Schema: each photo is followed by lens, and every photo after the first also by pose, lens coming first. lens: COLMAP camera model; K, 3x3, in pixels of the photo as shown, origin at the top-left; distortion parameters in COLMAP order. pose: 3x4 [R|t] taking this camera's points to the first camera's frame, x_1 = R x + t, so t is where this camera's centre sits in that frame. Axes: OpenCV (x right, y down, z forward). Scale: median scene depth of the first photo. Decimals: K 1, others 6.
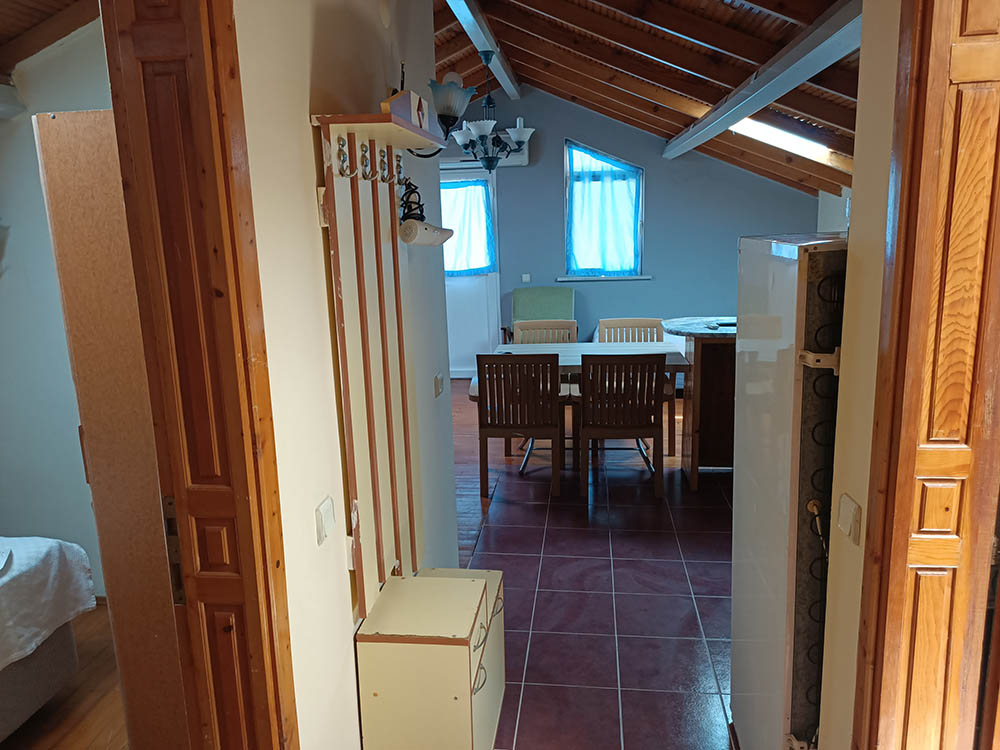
lens RADIAL K [[743.5, 0, 497.4], [0, 743.5, 375.5], [0, 0, 1]] dist [0.076615, -0.083994]
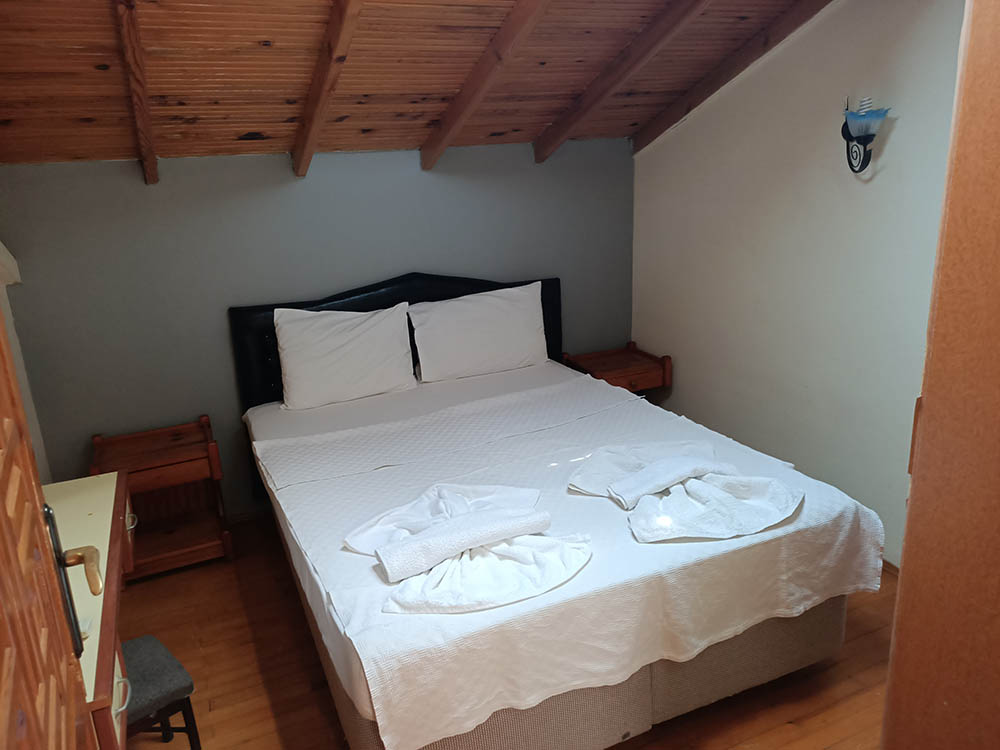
lens RADIAL K [[743.5, 0, 497.4], [0, 743.5, 375.5], [0, 0, 1]] dist [0.076615, -0.083994]
pose [[0.518889, 0.253347, -0.816437, -0.147394], [-0.145083, 0.967318, 0.207959, -0.039588], [0.842440, 0.010544, 0.538687, 0.222562]]
